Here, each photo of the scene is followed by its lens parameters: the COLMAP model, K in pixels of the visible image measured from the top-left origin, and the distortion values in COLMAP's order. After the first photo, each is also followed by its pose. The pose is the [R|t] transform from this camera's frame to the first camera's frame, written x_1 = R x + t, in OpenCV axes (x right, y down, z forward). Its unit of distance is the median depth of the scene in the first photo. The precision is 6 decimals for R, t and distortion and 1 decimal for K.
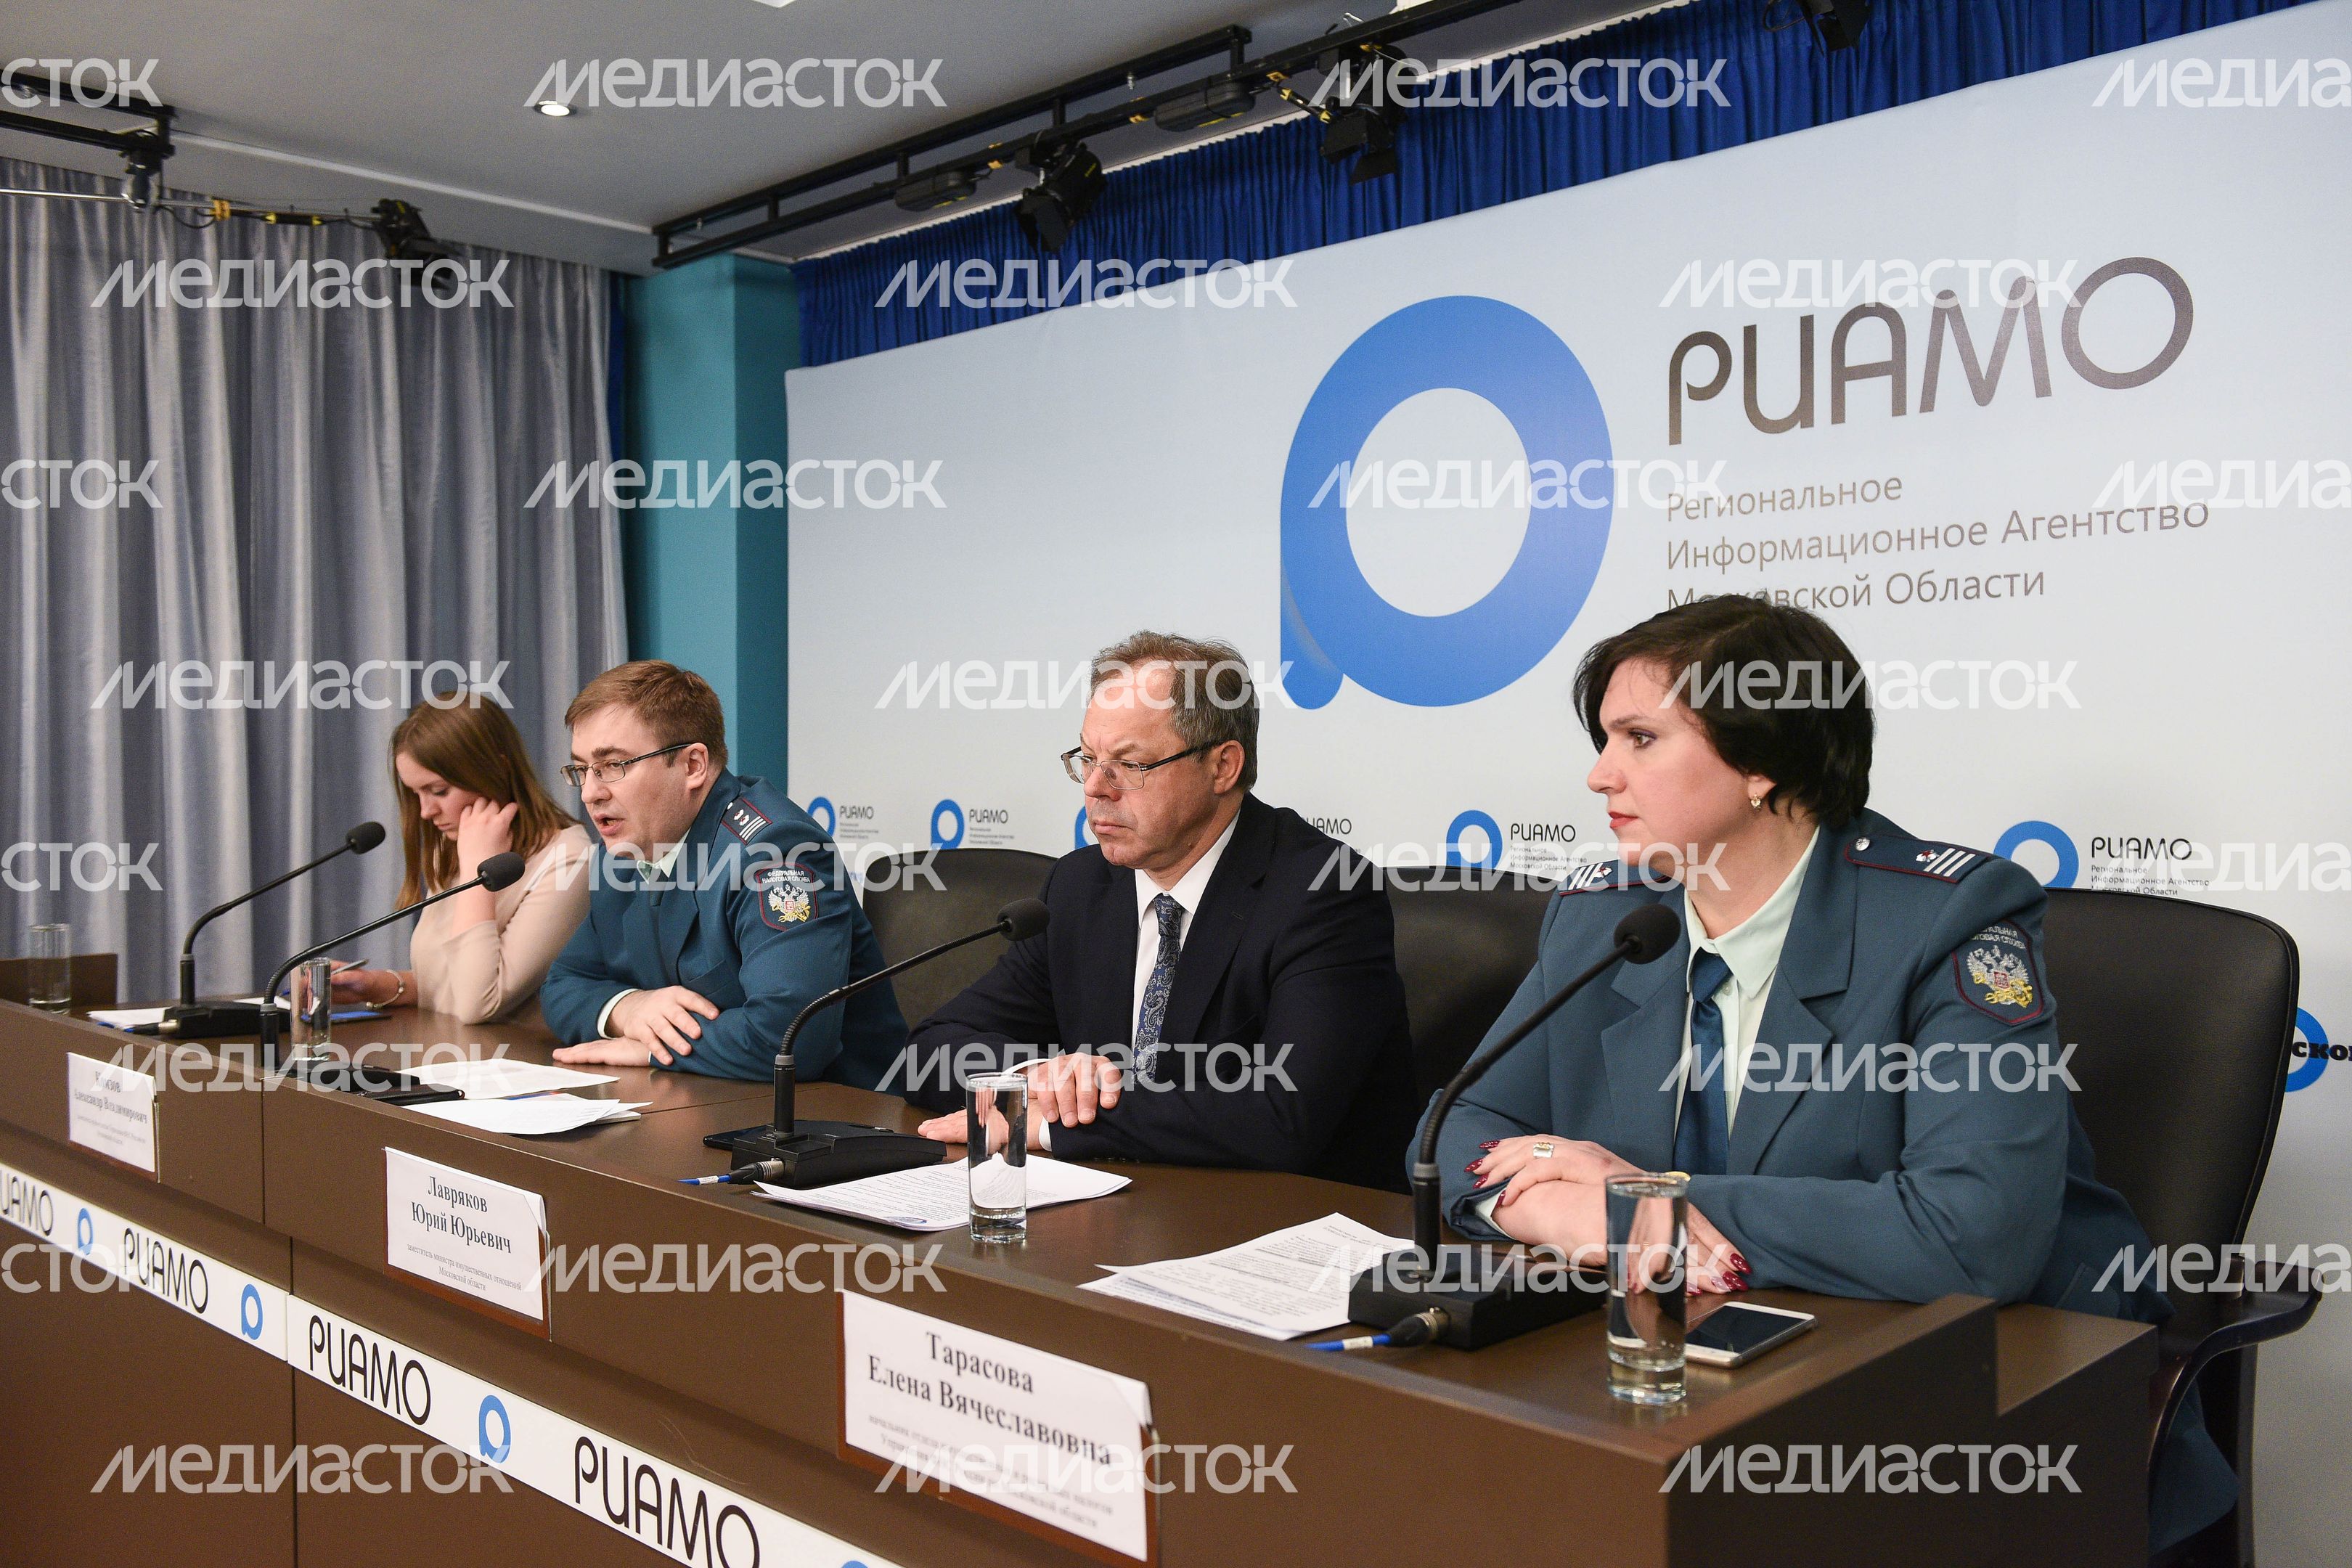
lens RADIAL K [[2019.6, 0, 1178.1], [0, 2019.6, 788.9], [0, 0, 1]] dist [-0.004521, 0.002234]
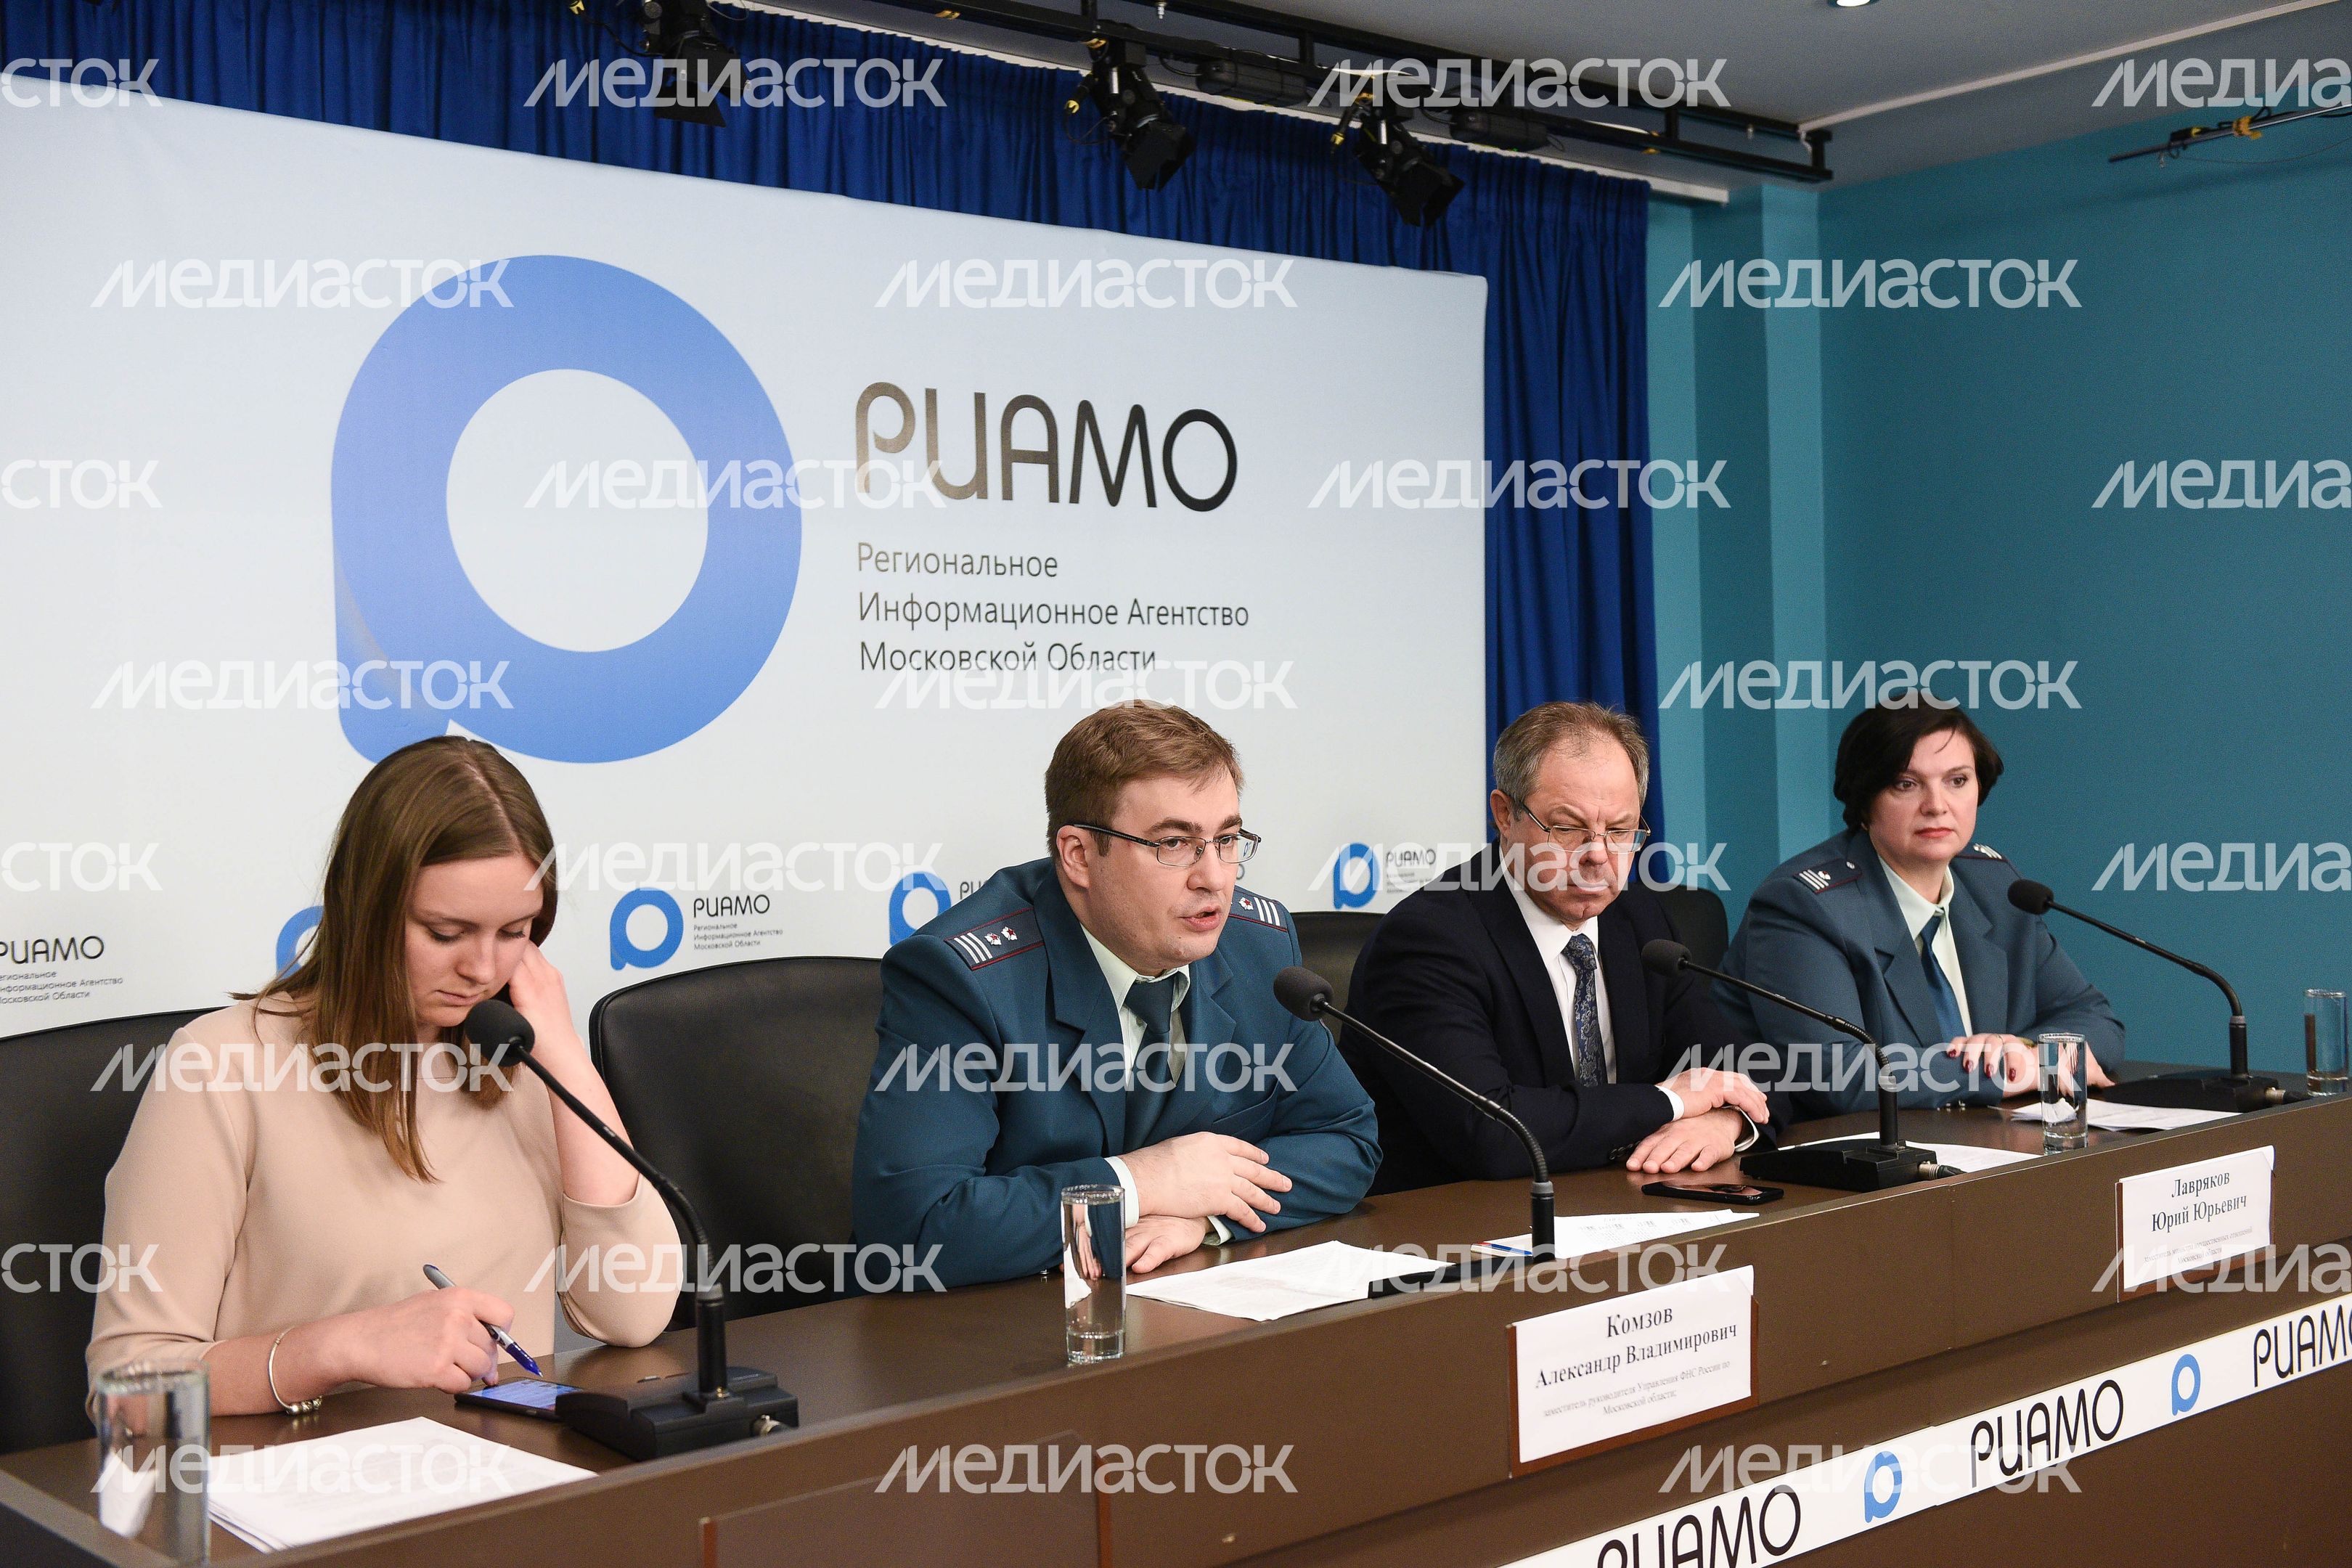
lens RADIAL K [[2620.0, 0, 1177.4], [0, 2620.0, 787.5], [0, 0, 1]] dist [0.068958, -0.000648]
pose [[0.080381, -0.011712, 0.996695, -1.164420], [0.040912, 0.999127, 0.008441, -0.039064], [-0.995924, 0.040099, 0.080790, 0.878373]]
